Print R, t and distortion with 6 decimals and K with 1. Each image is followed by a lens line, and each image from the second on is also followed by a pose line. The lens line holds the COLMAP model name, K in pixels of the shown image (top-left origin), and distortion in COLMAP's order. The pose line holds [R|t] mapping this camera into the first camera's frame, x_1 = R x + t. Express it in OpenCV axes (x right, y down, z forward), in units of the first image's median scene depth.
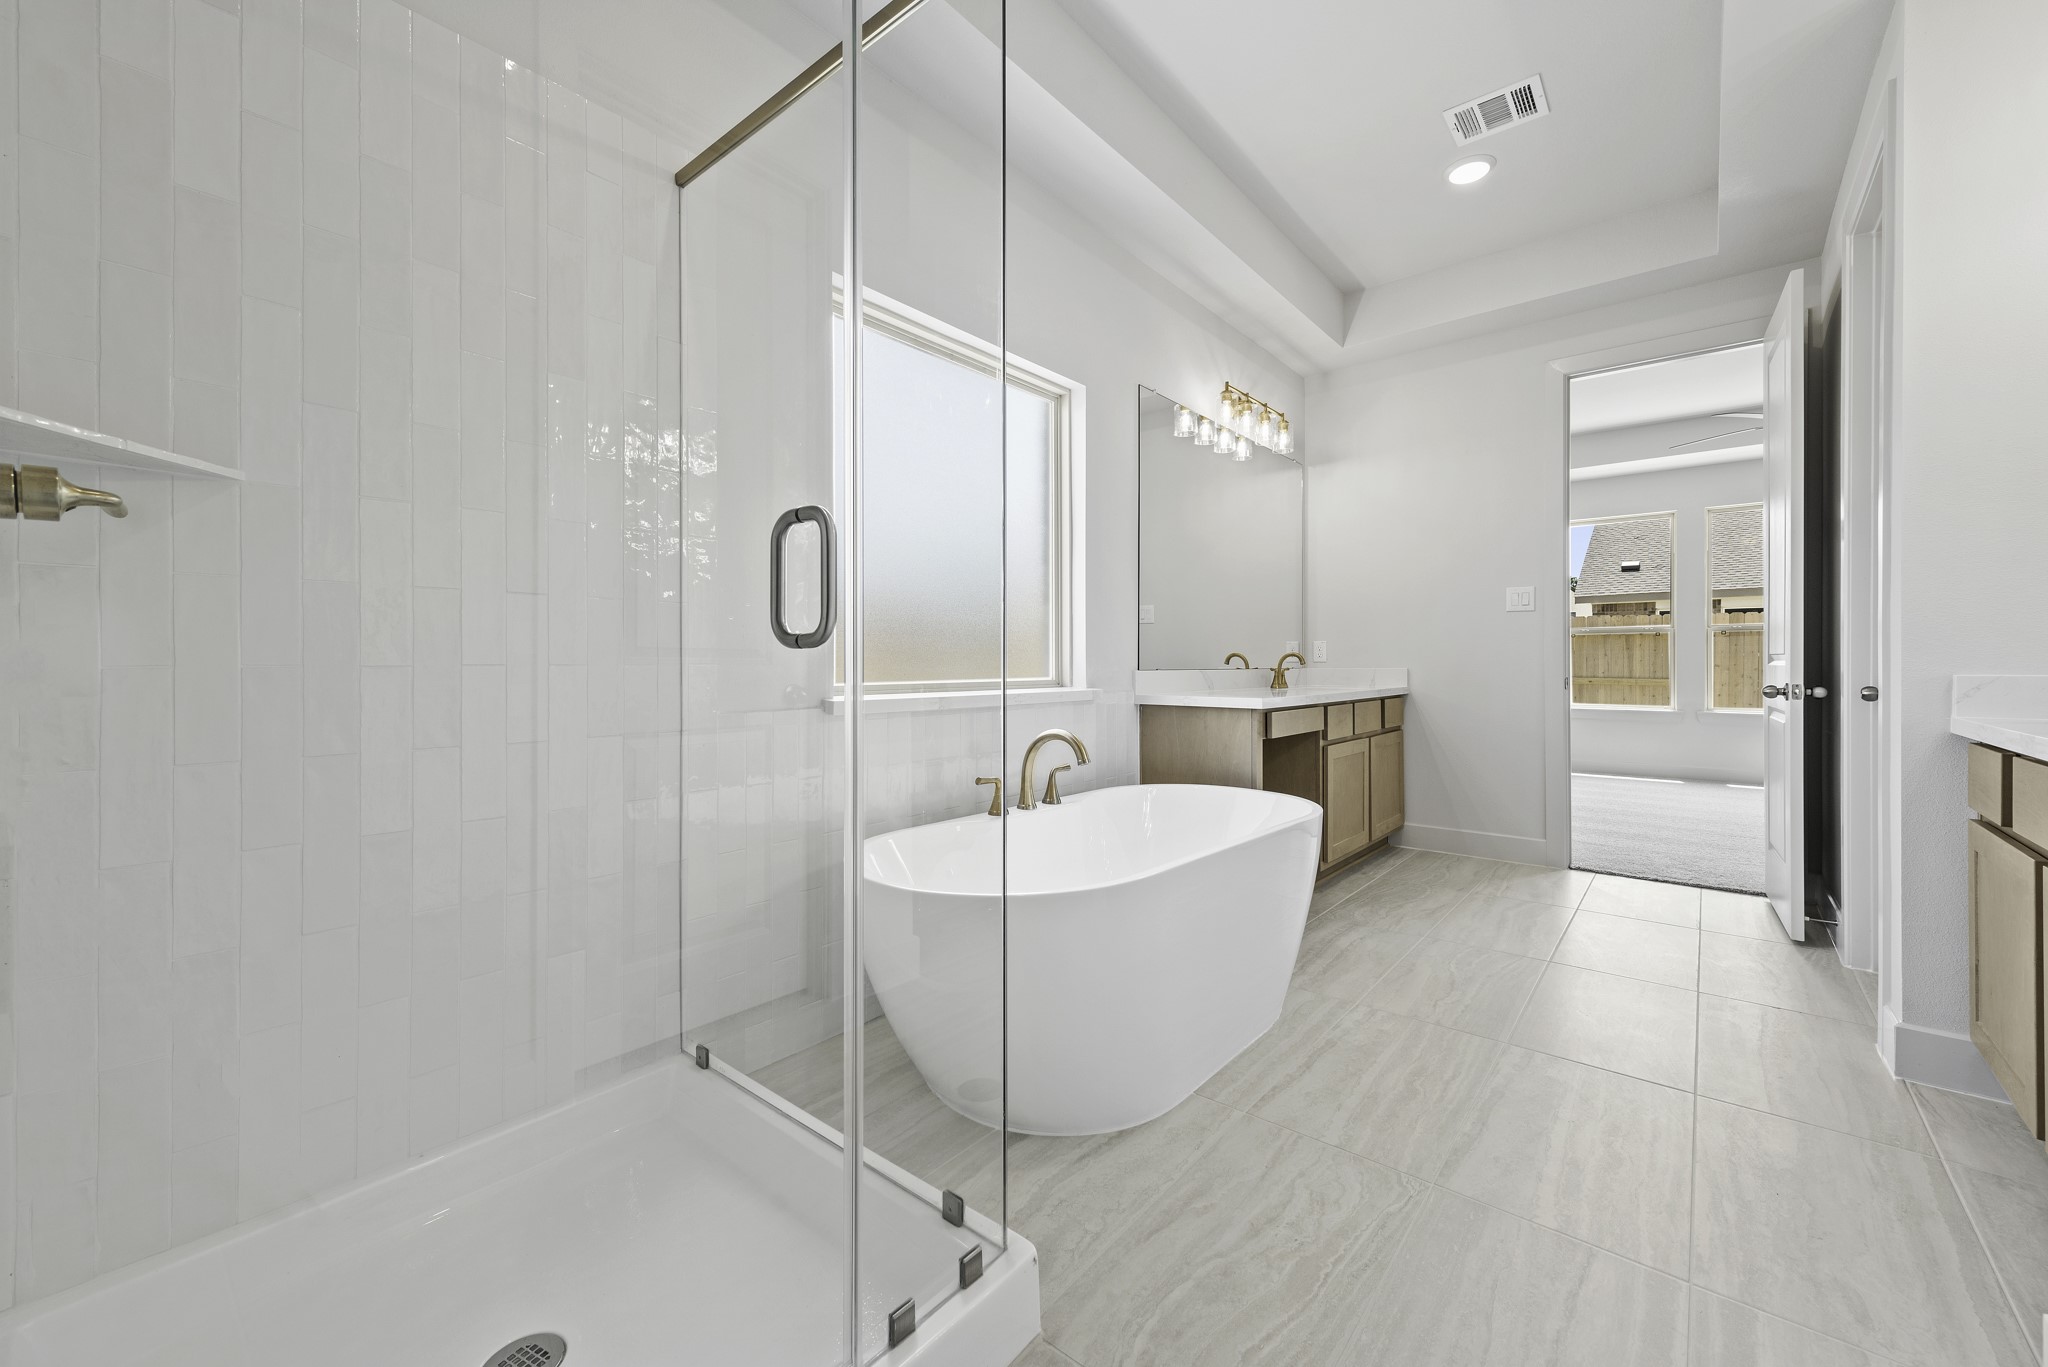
lens RADIAL K [[801.3, 0, 1031.0], [0, 801.3, 662.2], [0, 0, 1]] dist [0.000145, -0.000393]
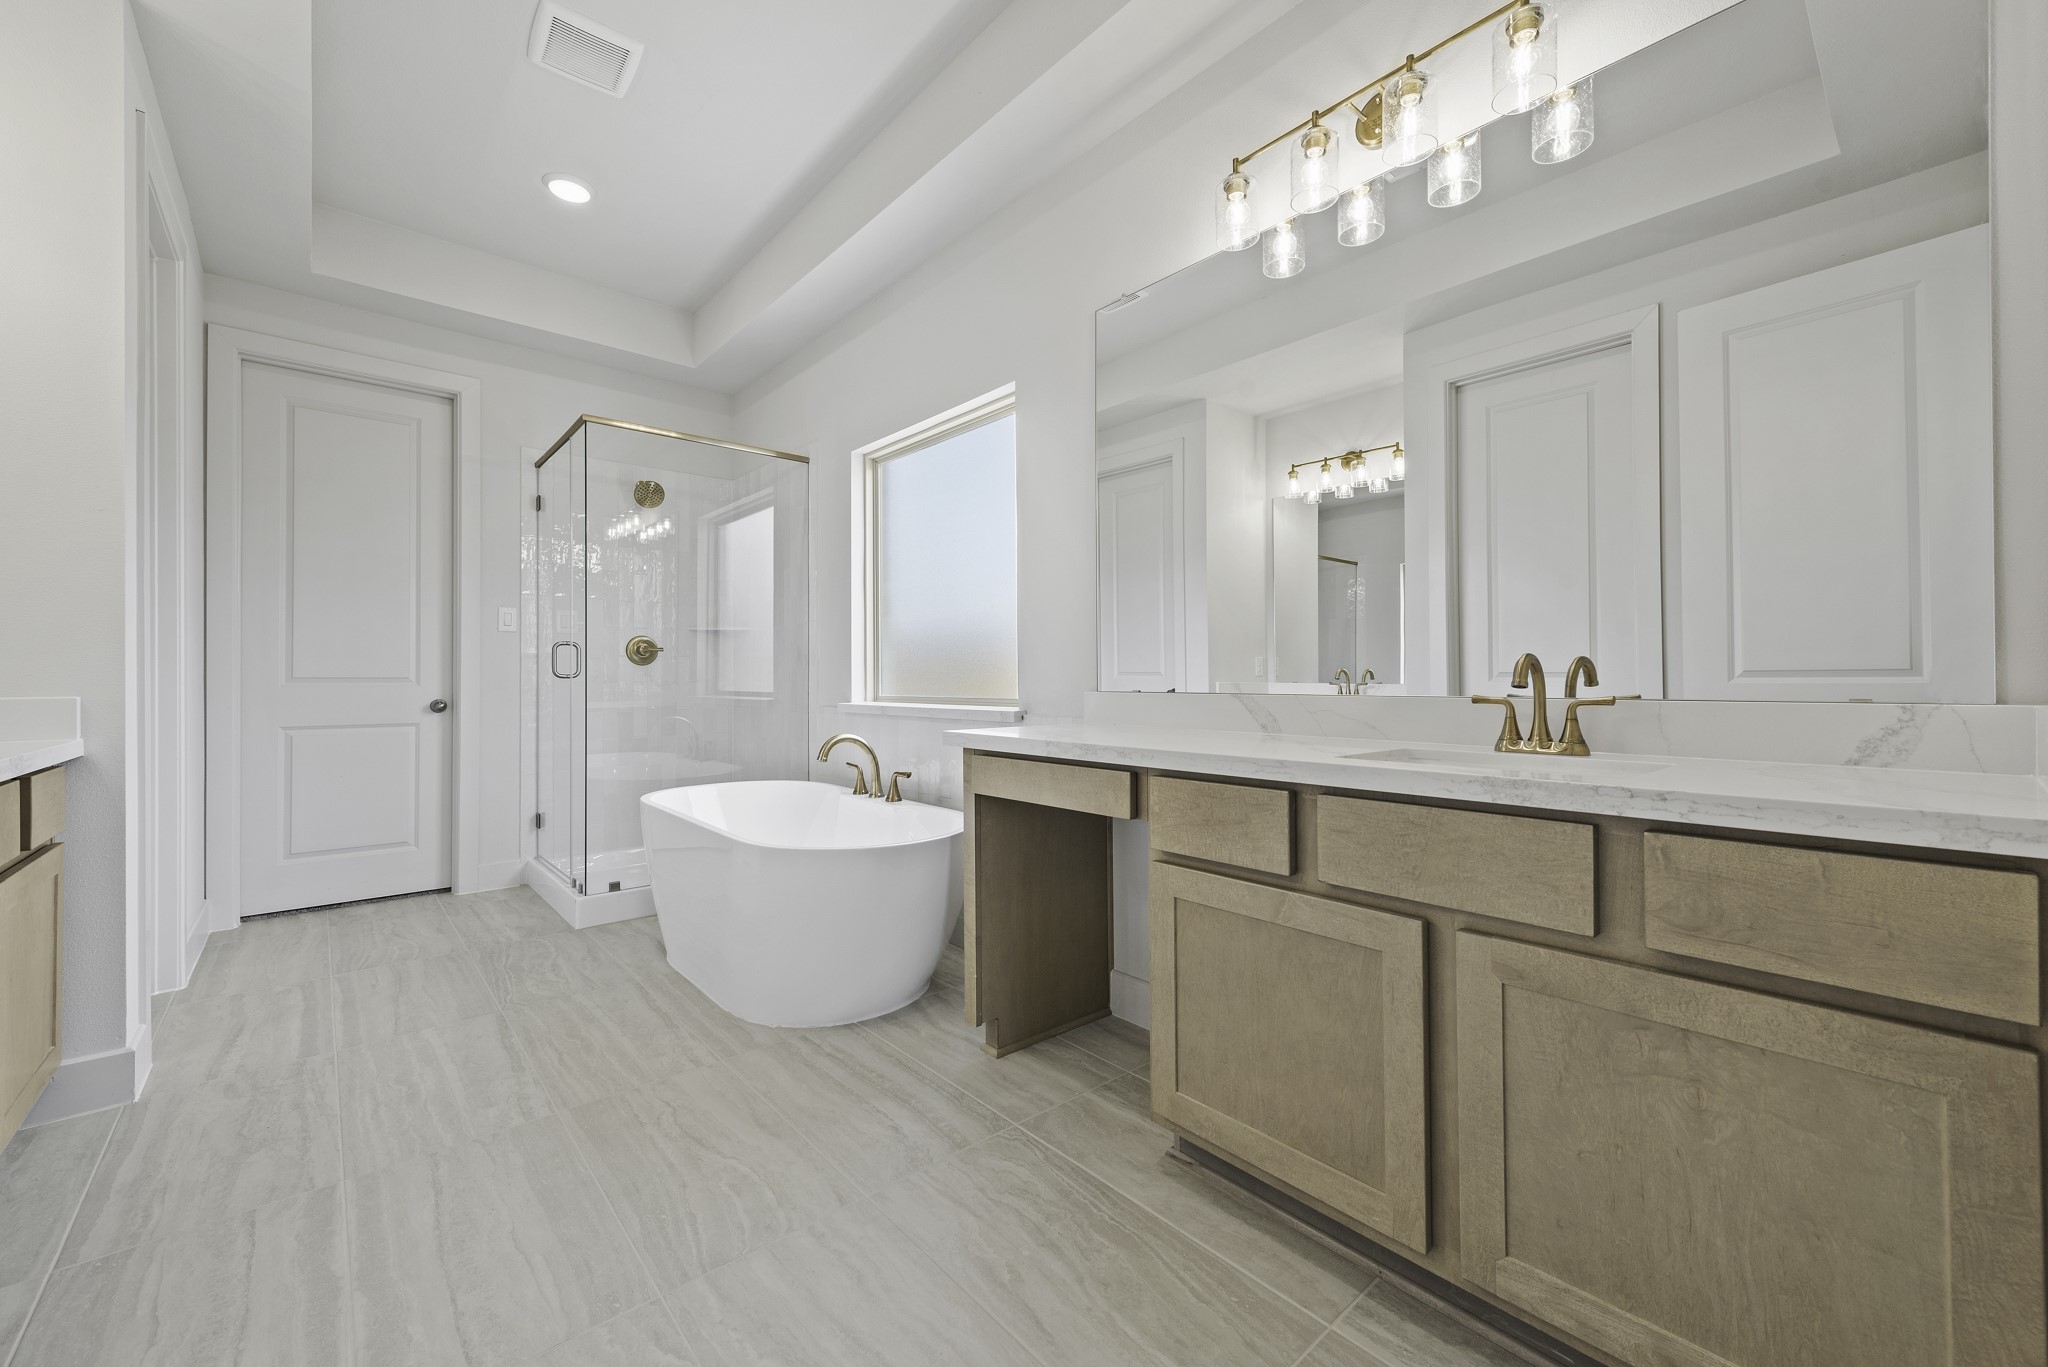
lens RADIAL K [[801.3, 0, 1039.3], [0, 801.3, 685.0], [0, 0, 1]] dist [0.000145, -0.000393]
pose [[-0.137188, 0.013115, -0.990458, 1.487891], [0.004747, 0.999910, 0.012582, -0.012435], [0.990534, -0.002976, -0.137238, 1.760993]]
